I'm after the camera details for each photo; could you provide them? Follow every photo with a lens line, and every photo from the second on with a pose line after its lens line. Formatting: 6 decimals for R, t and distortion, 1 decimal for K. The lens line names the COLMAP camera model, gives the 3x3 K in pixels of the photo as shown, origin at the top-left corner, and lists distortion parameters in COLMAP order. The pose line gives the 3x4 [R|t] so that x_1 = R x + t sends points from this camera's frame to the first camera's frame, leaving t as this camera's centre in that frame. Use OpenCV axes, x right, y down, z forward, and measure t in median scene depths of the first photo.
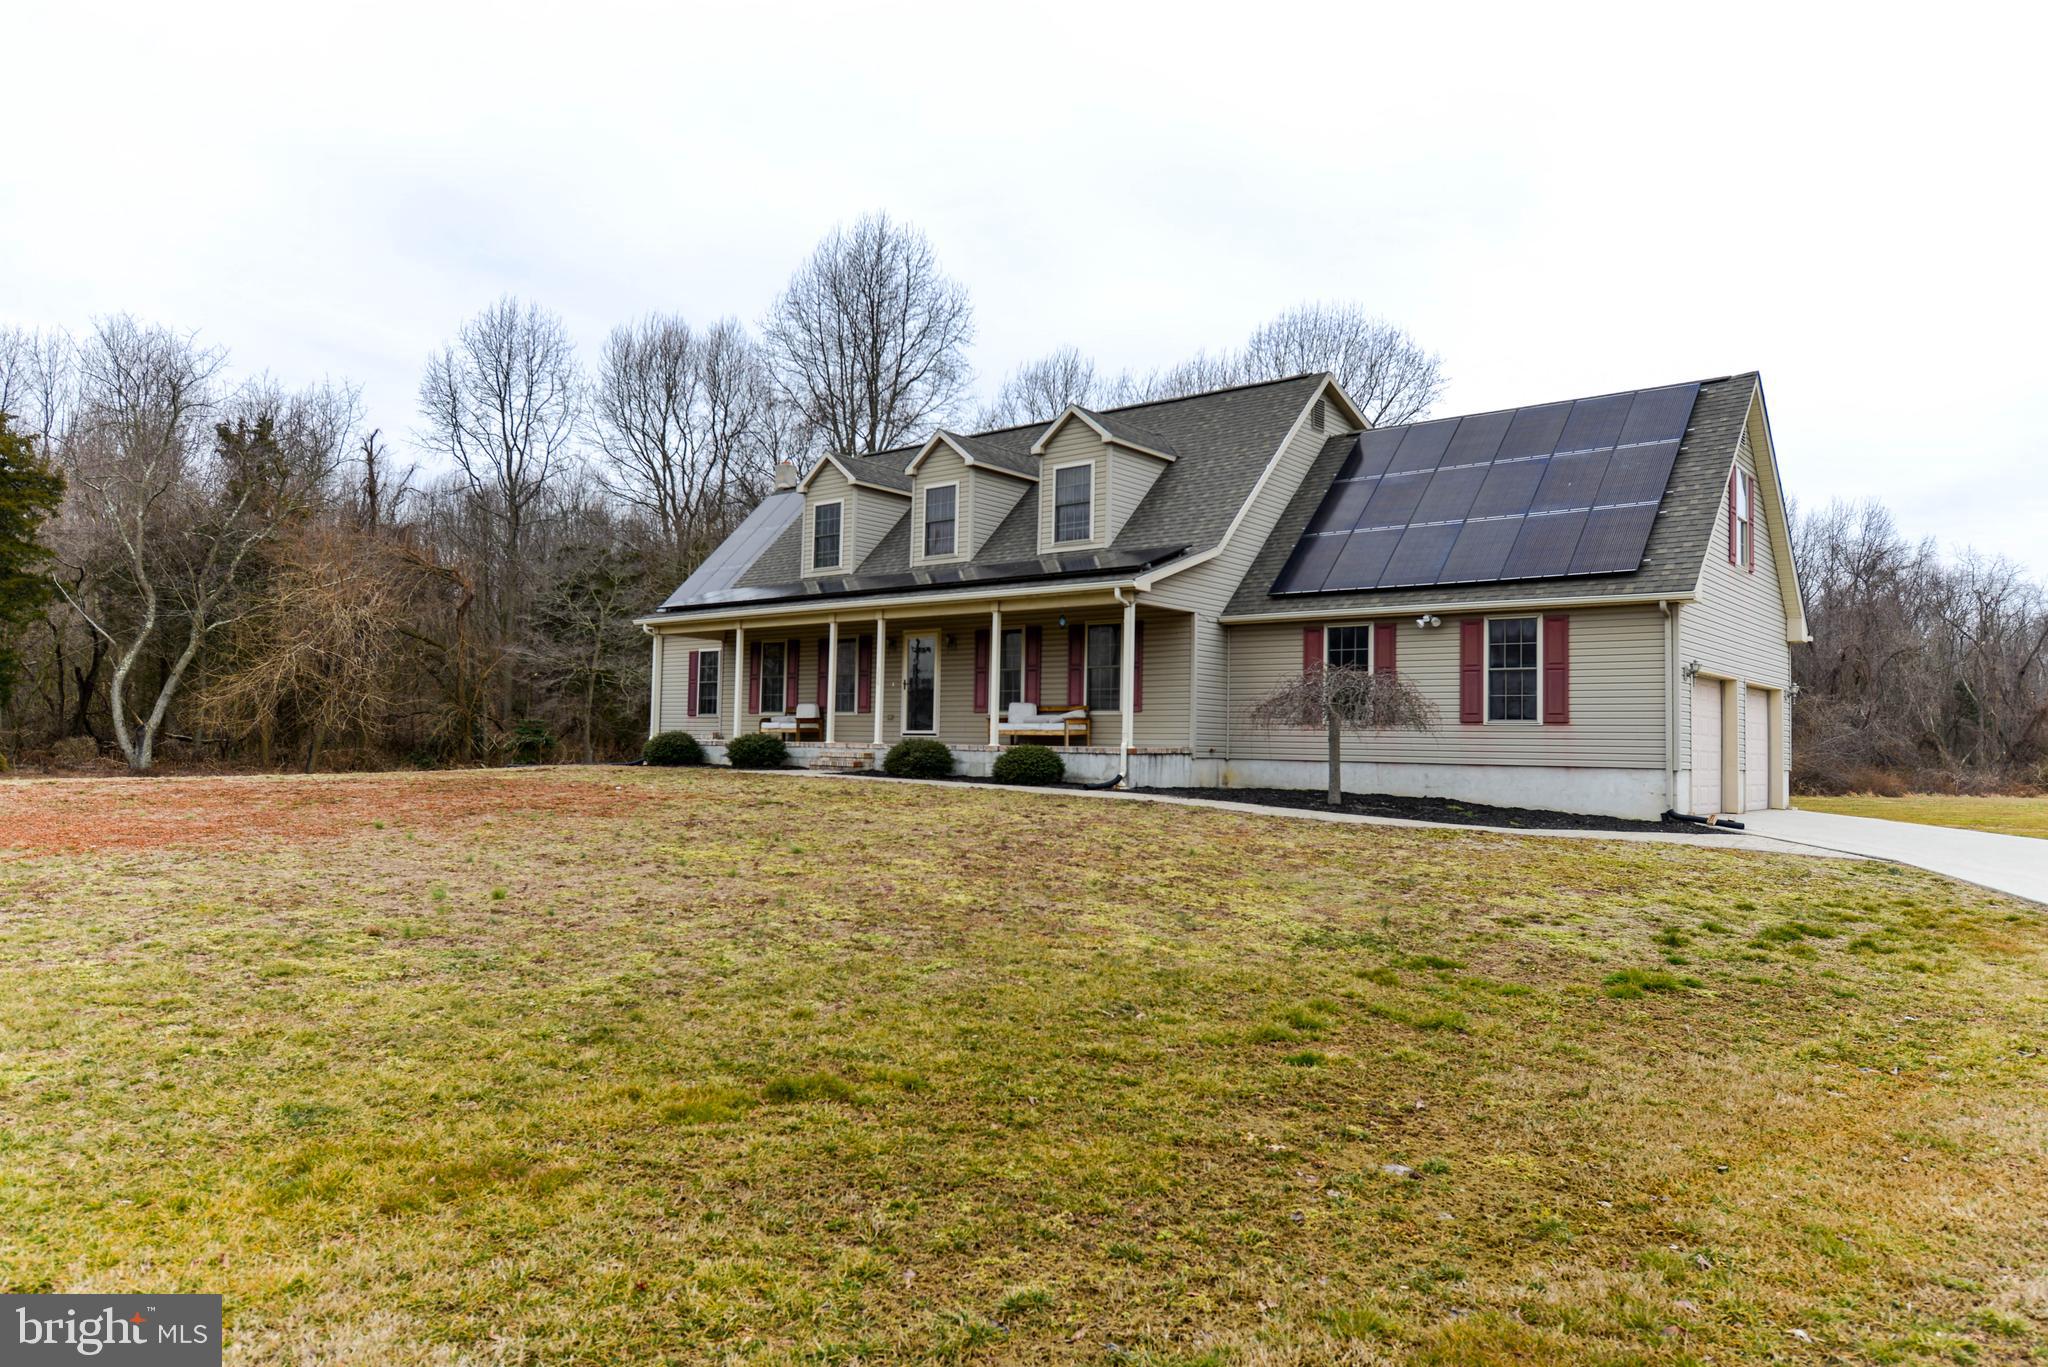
lens RADIAL K [[1356.3, 0, 1024.0], [0, 1356.3, 683.5], [0, 0, 1]] dist [-0.002849, 0.001965]
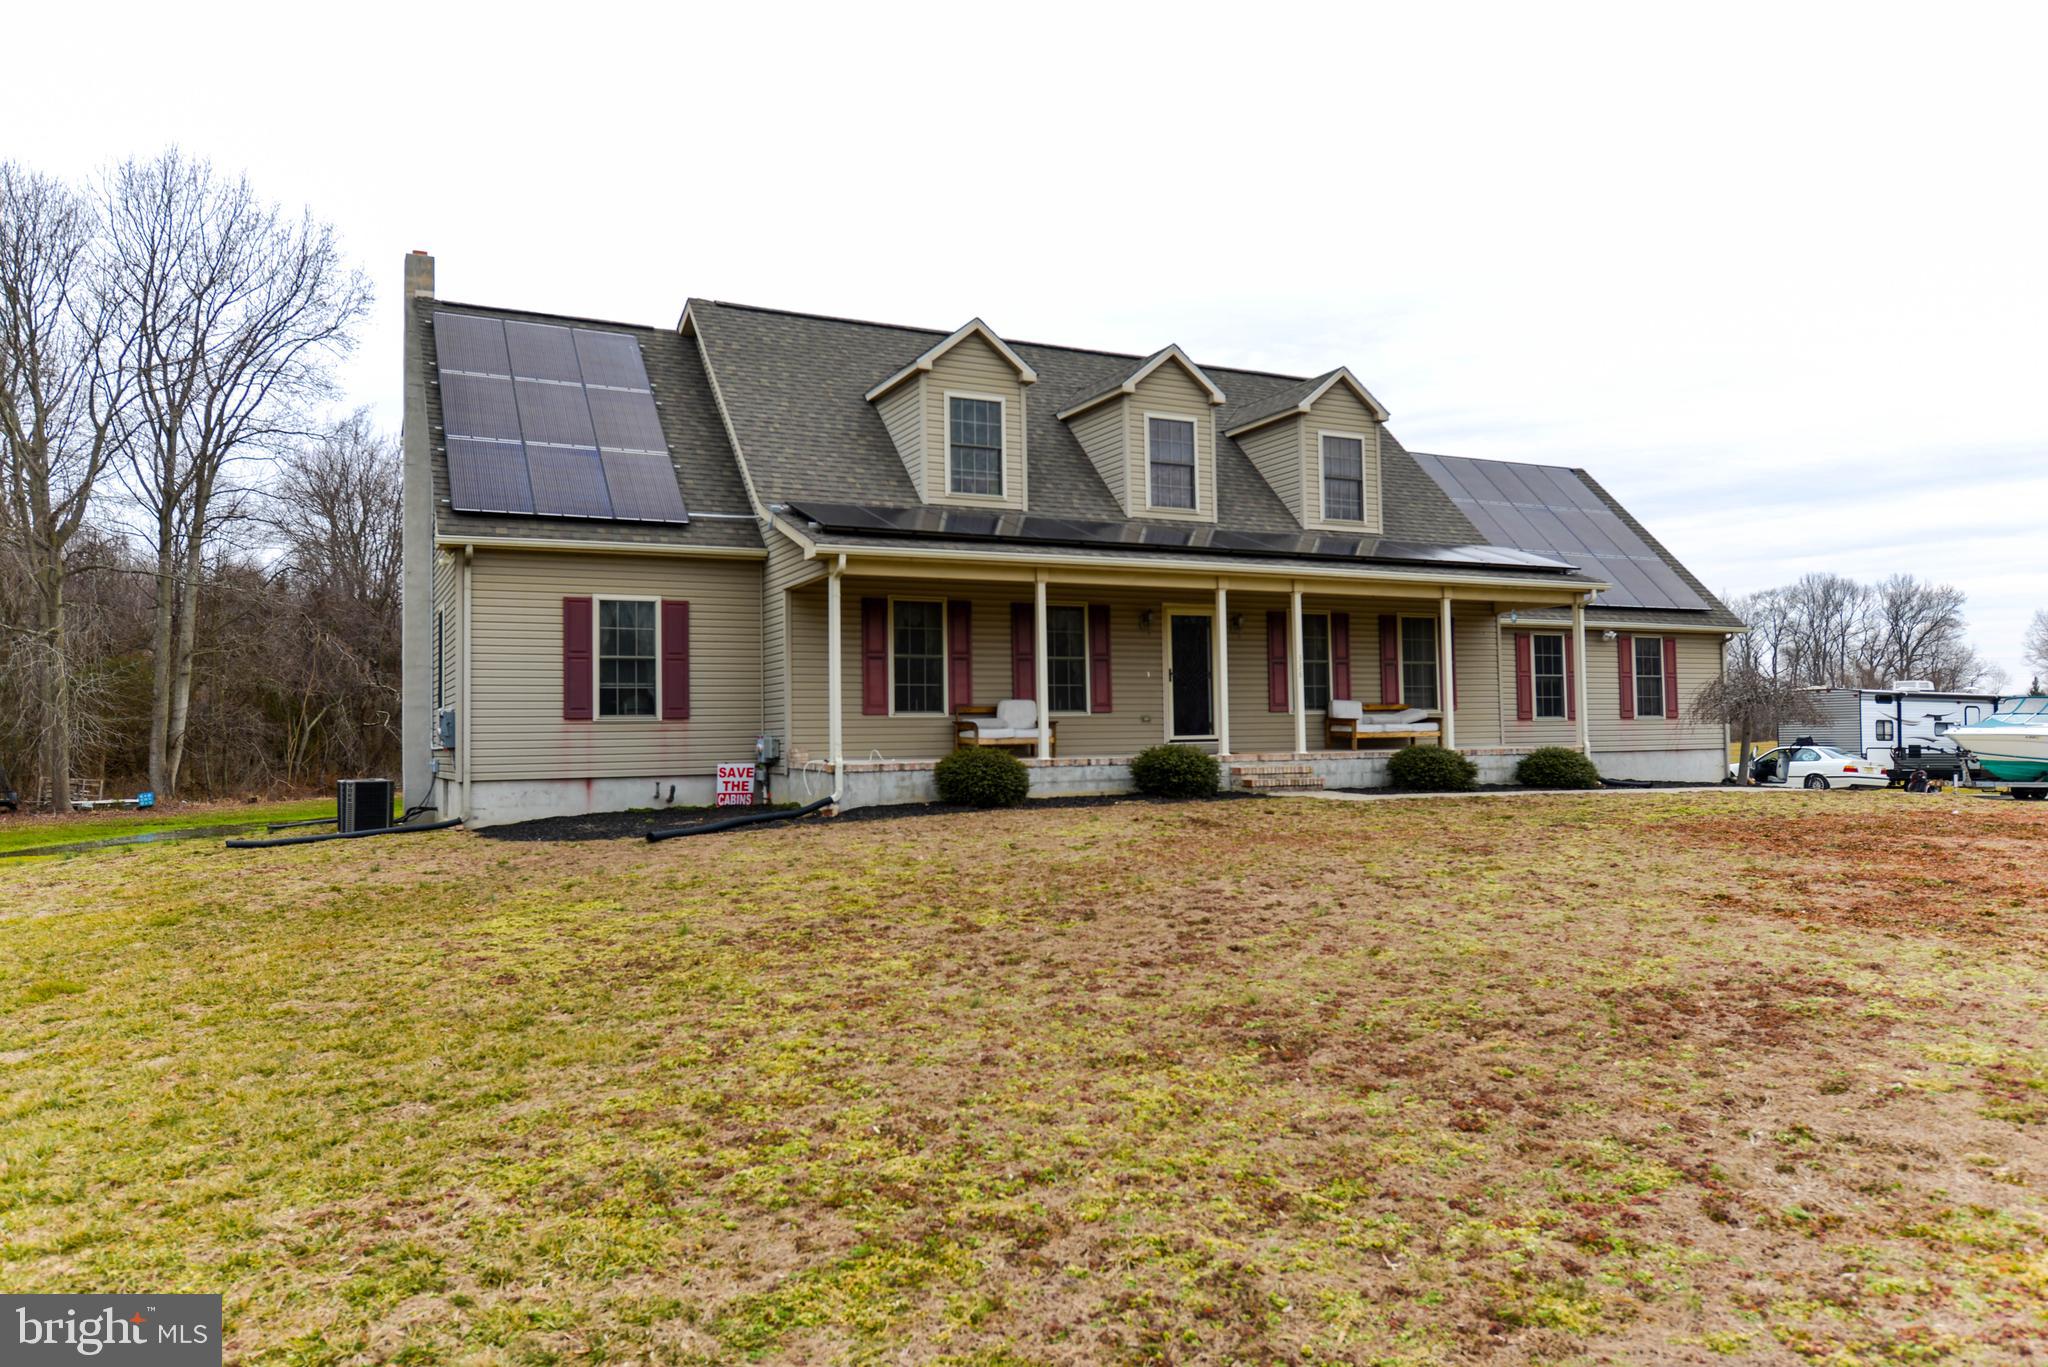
lens RADIAL K [[1405.1, 0, 1024.0], [0, 1405.1, 683.5], [0, 0, 1]] dist [-0.003840, 0.003129]
pose [[0.390577, 0.012226, 0.920489, -1.002486], [-0.017243, 0.999834, -0.005963, 0.013061], [-0.920409, -0.013543, 0.390722, 0.929526]]
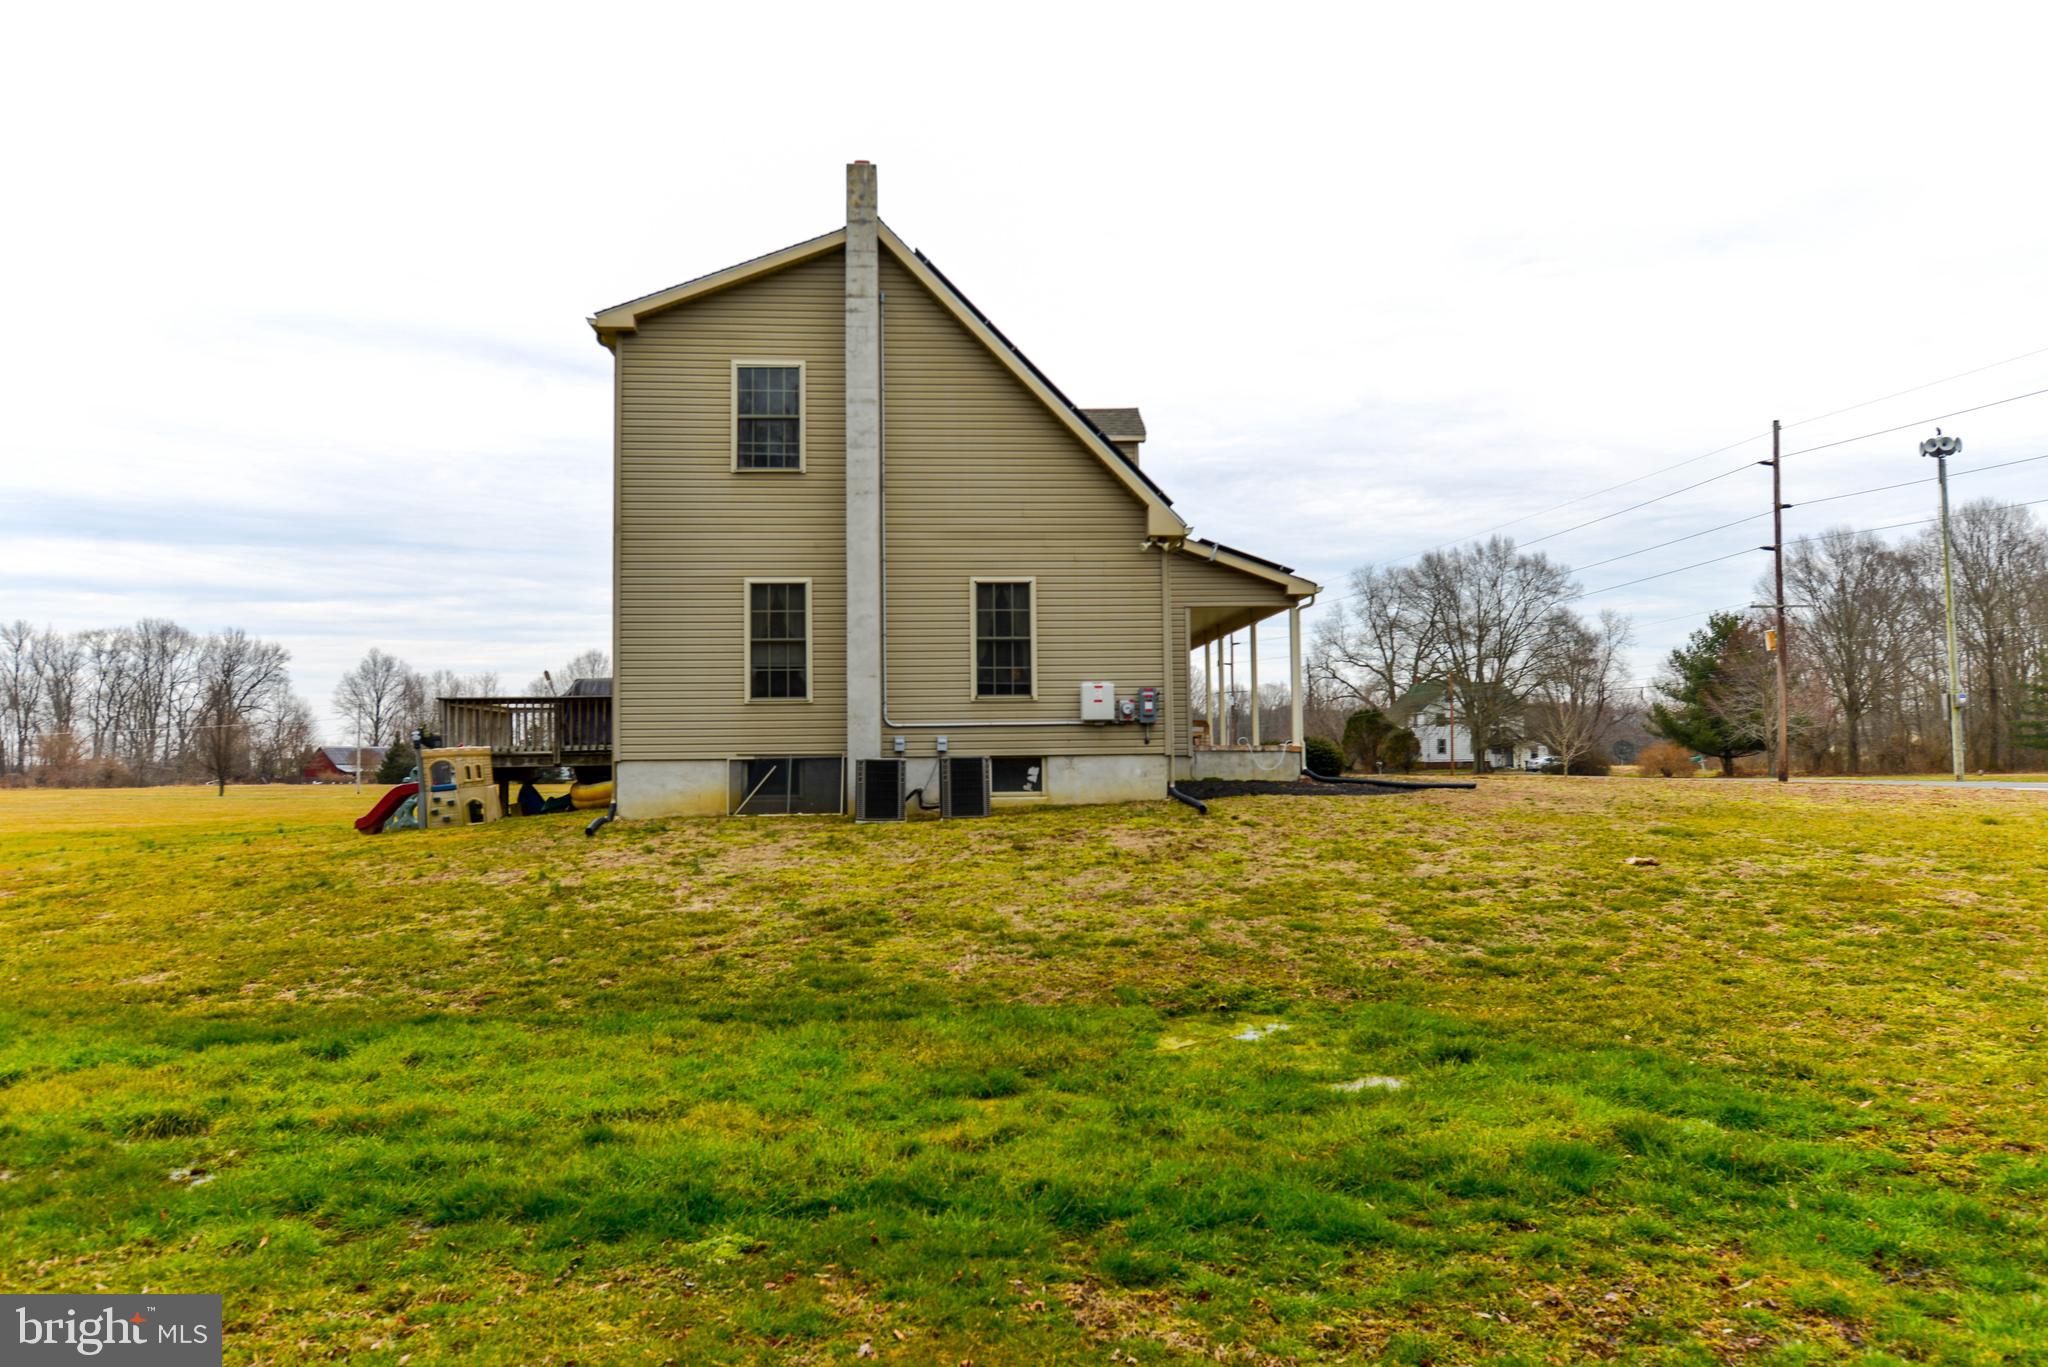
lens RADIAL K [[1356.3, 0, 1024.0], [0, 1356.3, 683.5], [0, 0, 1]] dist [-0.002849, 0.001965]
pose [[-0.684312, 0.030896, 0.728534, -0.939776], [-0.036933, 0.996351, -0.076945, 0.091422], [-0.728253, -0.079561, -0.680674, 2.135214]]
